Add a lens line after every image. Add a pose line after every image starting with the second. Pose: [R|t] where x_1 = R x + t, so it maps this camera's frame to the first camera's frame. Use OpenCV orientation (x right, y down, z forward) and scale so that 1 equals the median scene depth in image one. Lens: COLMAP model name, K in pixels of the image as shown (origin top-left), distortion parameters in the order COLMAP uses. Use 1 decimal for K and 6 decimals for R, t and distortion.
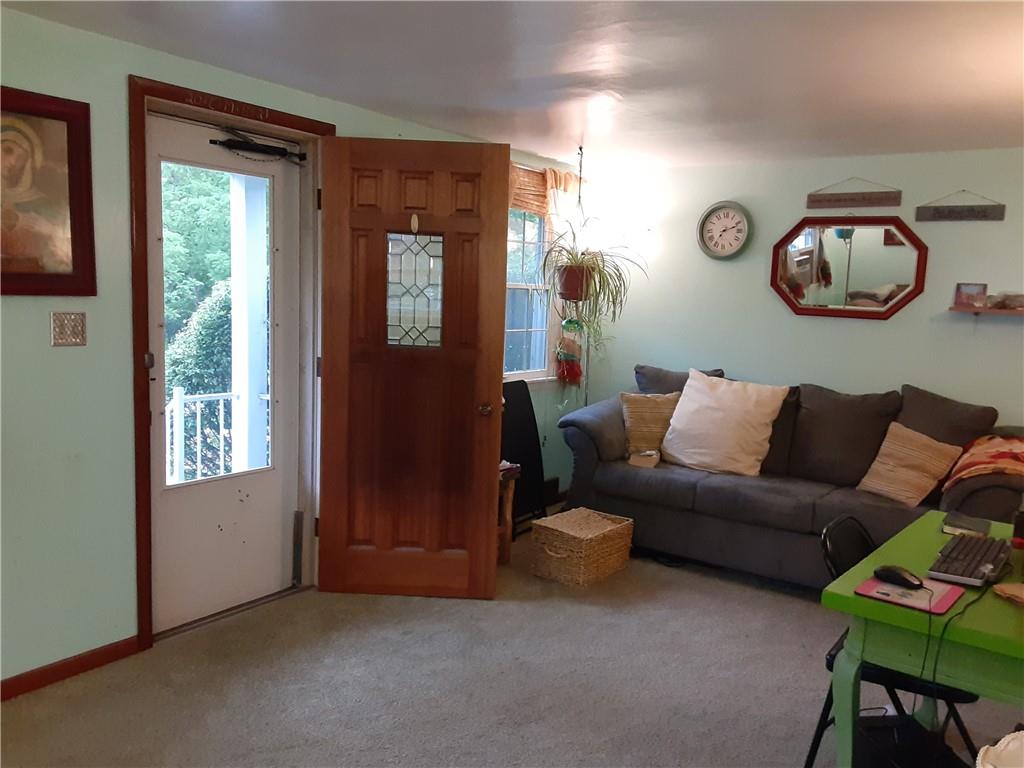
lens RADIAL K [[823.2, 0, 512.0], [0, 823.2, 384.0], [0, 0, 1]] dist [-0.011408, -0.009526]
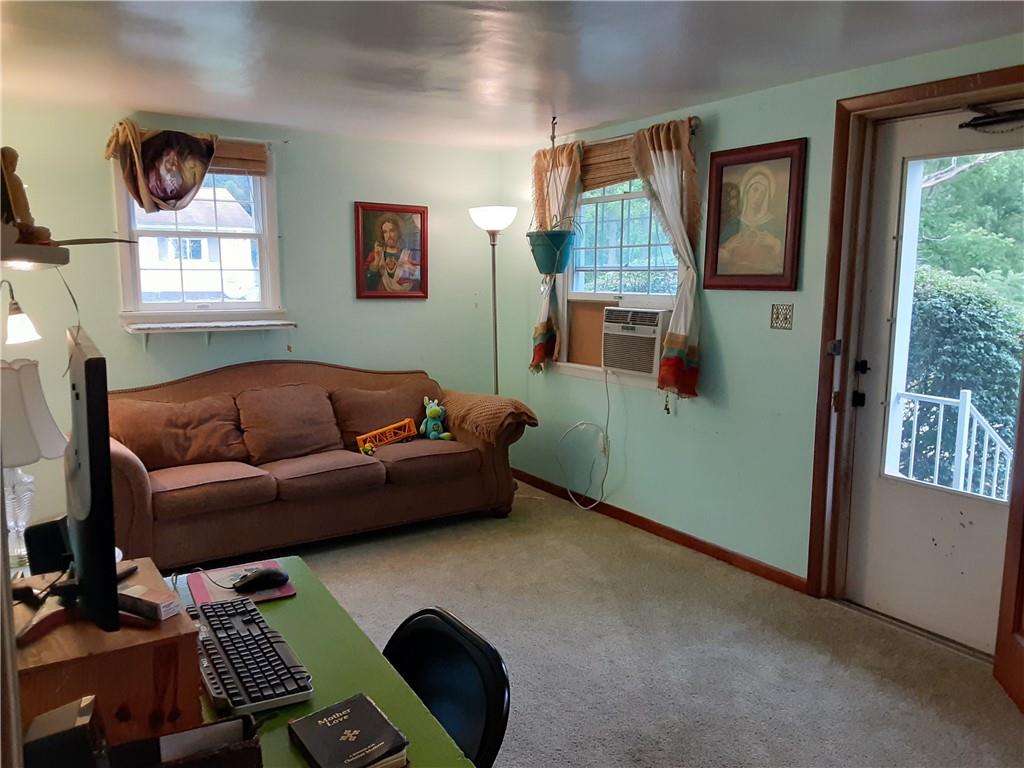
lens RADIAL K [[823.2, 0, 512.0], [0, 823.2, 384.0], [0, 0, 1]] dist [-0.011408, -0.009526]
pose [[-0.380818, 0.096349, -0.919616, 0.735803], [-0.112656, 0.982312, 0.149569, -0.095051], [0.917761, 0.160559, -0.363228, 0.961303]]
